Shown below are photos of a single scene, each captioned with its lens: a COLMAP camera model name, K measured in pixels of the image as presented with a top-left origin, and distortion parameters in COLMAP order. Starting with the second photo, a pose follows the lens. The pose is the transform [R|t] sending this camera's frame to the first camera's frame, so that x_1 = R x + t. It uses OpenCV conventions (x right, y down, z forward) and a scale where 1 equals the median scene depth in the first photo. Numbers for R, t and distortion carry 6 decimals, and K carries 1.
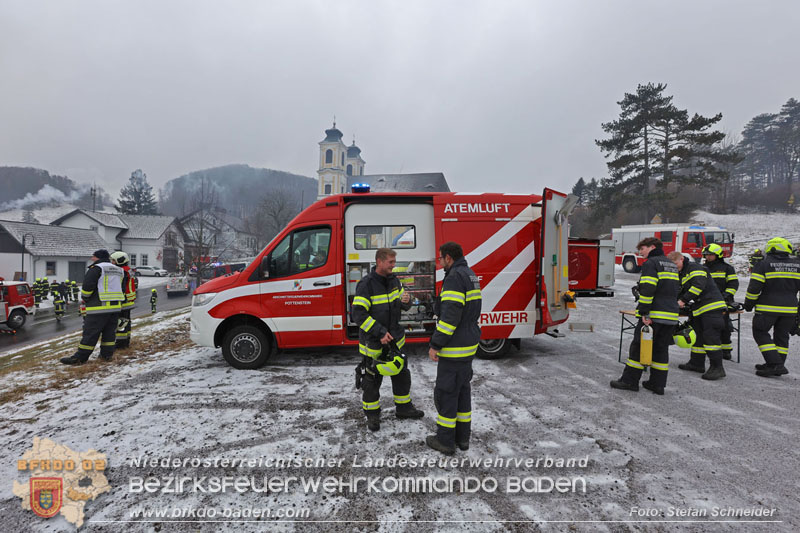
lens RADIAL K [[368.7, 0, 400.0], [0, 368.7, 266.5], [0, 0, 1]] dist [-0.019502, 0.000041]
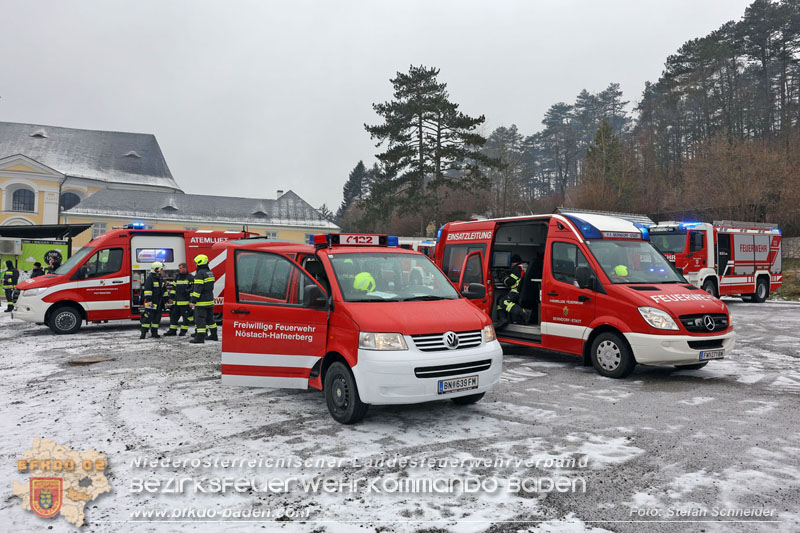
lens RADIAL K [[626.0, 0, 403.5], [0, 626.0, 276.4], [0, 0, 1]] dist [-0.002374, 0.005618]
pose [[0.876889, 0.000685, 0.480693, -0.051811], [0.007553, 0.999856, -0.015202, 0.008815], [-0.480634, 0.016961, 0.876757, -0.258260]]
